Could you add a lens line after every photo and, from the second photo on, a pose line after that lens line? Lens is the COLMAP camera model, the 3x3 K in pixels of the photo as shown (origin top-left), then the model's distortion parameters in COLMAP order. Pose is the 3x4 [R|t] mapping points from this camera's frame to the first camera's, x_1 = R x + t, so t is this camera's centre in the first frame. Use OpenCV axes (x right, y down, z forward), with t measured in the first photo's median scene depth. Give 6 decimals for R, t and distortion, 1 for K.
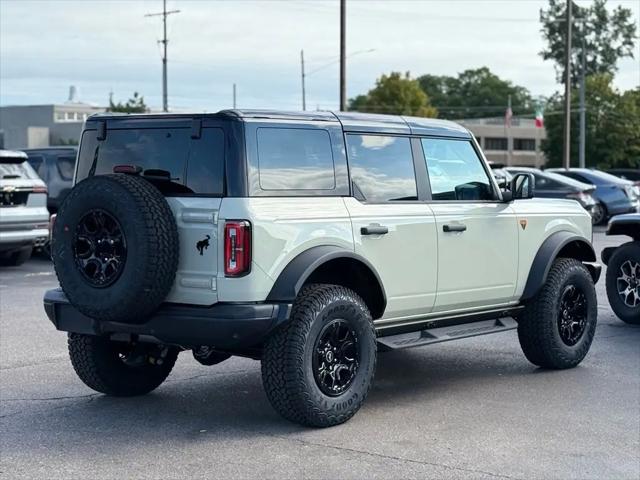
lens RADIAL K [[1391.1, 0, 322.2], [0, 1391.1, 245.0], [0, 0, 1]] dist [0.083506, 0.000000]
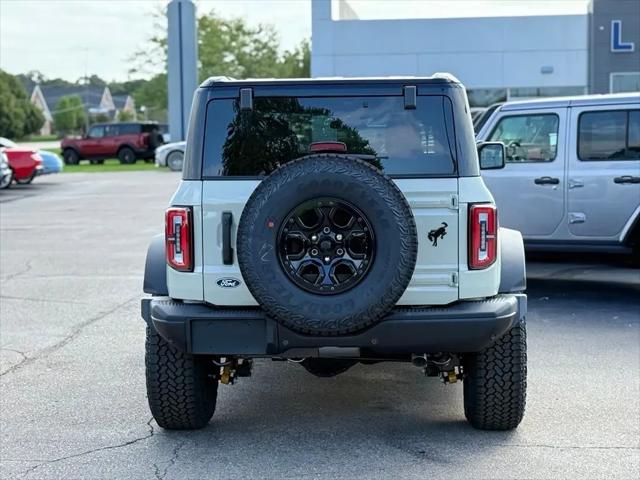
lens RADIAL K [[1391.1, 0, 319.7], [0, 1391.1, 242.6], [0, 0, 1]] dist [0.083506, 0.000000]
pose [[0.812279, -0.061920, 0.579974, -0.622126], [0.047040, 0.998064, 0.040675, -0.032100], [-0.581370, -0.005758, 0.813619, 0.343452]]
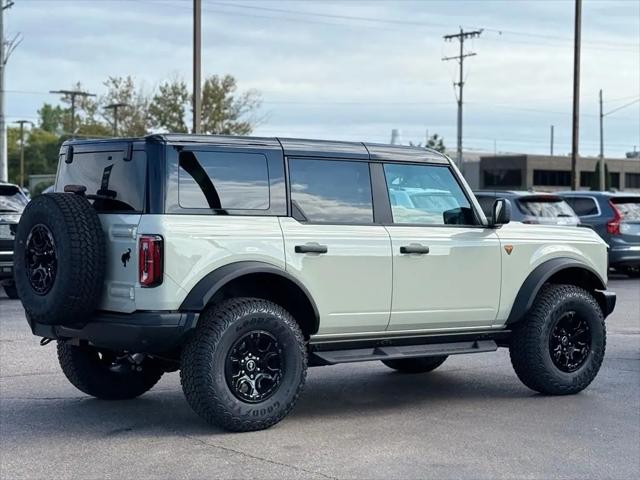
lens RADIAL K [[1391.1, 0, 321.7], [0, 1391.1, 242.5], [0, 0, 1]] dist [0.083506, 0.000000]
pose [[0.970584, 0.014733, -0.240313, 0.318591], [-0.022586, 0.999296, -0.029955, 0.016969], [0.239702, 0.034502, 0.970233, -0.023310]]
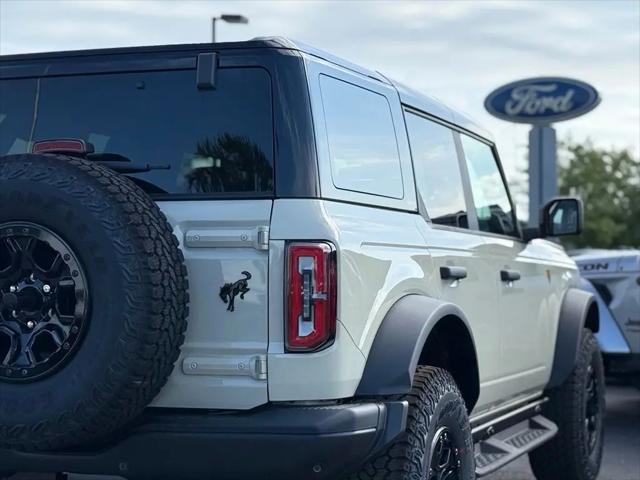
lens RADIAL K [[1391.1, 0, 321.7], [0, 1391.1, 233.7], [0, 0, 1]] dist [0.083506, 0.000000]
pose [[0.950635, 0.002997, 0.310296, -0.209456], [0.023014, 0.996519, -0.080131, 0.020237], [-0.309456, 0.083317, 0.947257, 0.491714]]
